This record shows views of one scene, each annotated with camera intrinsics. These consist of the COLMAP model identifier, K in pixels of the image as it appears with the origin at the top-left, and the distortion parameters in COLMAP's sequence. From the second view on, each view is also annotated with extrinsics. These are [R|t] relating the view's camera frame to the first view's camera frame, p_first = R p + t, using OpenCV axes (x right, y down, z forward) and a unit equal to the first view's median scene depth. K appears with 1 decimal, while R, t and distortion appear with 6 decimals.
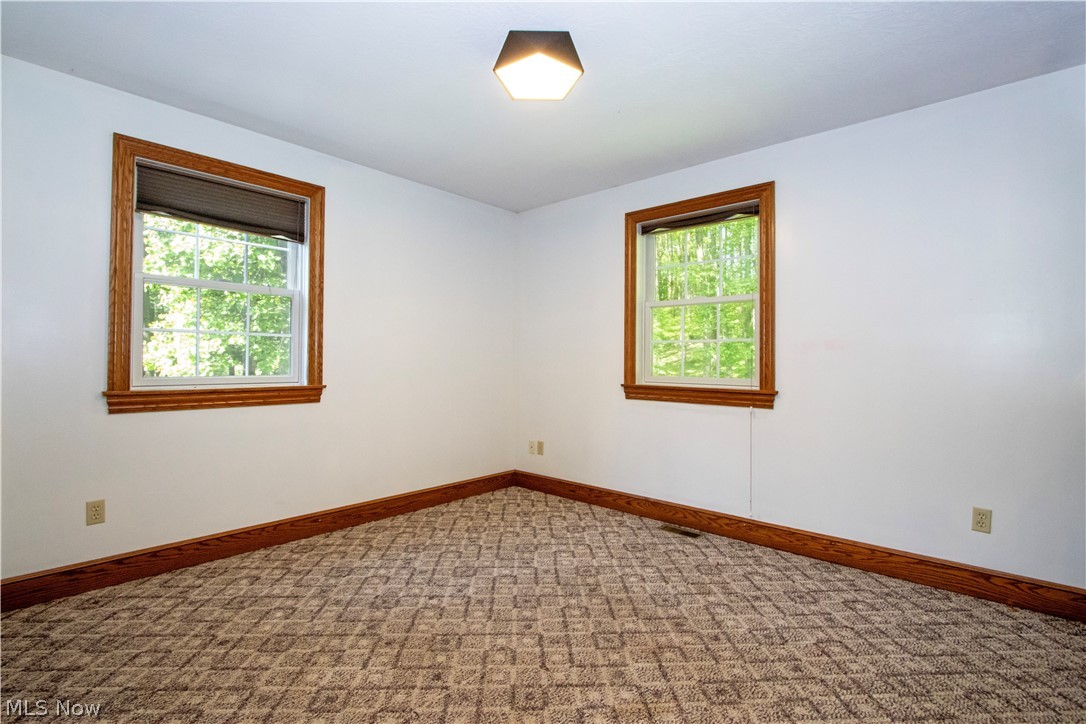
lens RADIAL K [[498.8, 0, 542.5], [0, 498.8, 358.0], [0, 0, 1]] dist [-0.002489, -0.000201]
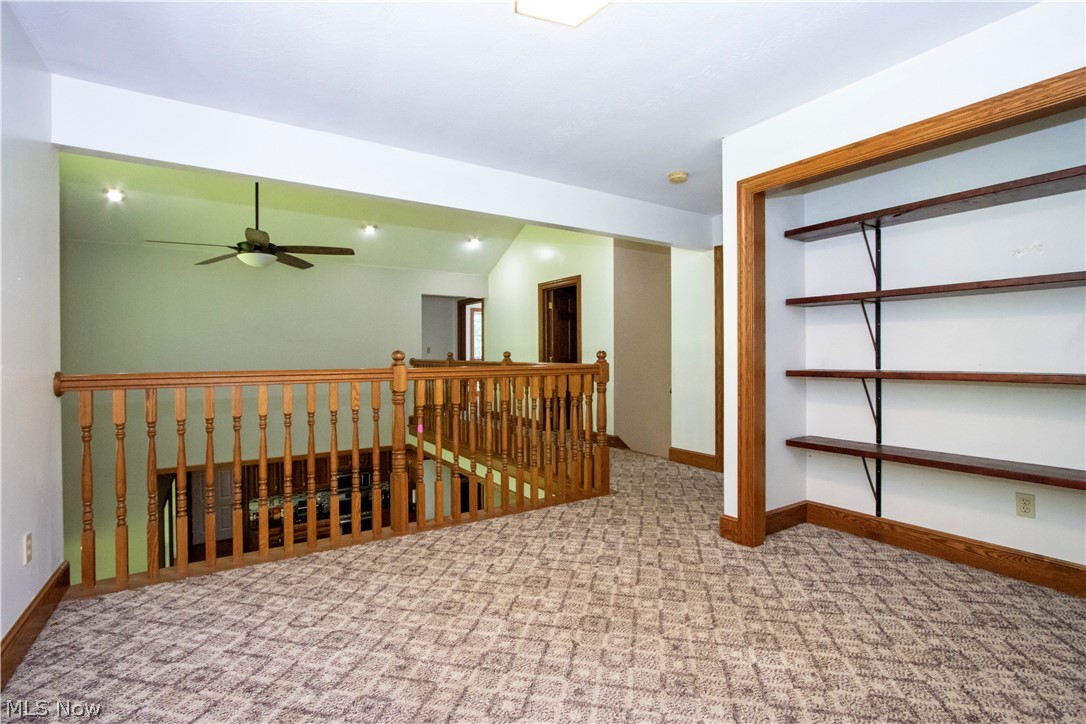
lens RADIAL K [[498.8, 0, 542.5], [0, 498.8, 357.4], [0, 0, 1]] dist [-0.002489, -0.000201]
pose [[-0.966279, -0.003026, 0.257480, -0.186650], [-0.001852, 0.999987, 0.004802, 0.004578], [-0.257491, 0.004163, -0.966272, 1.897095]]
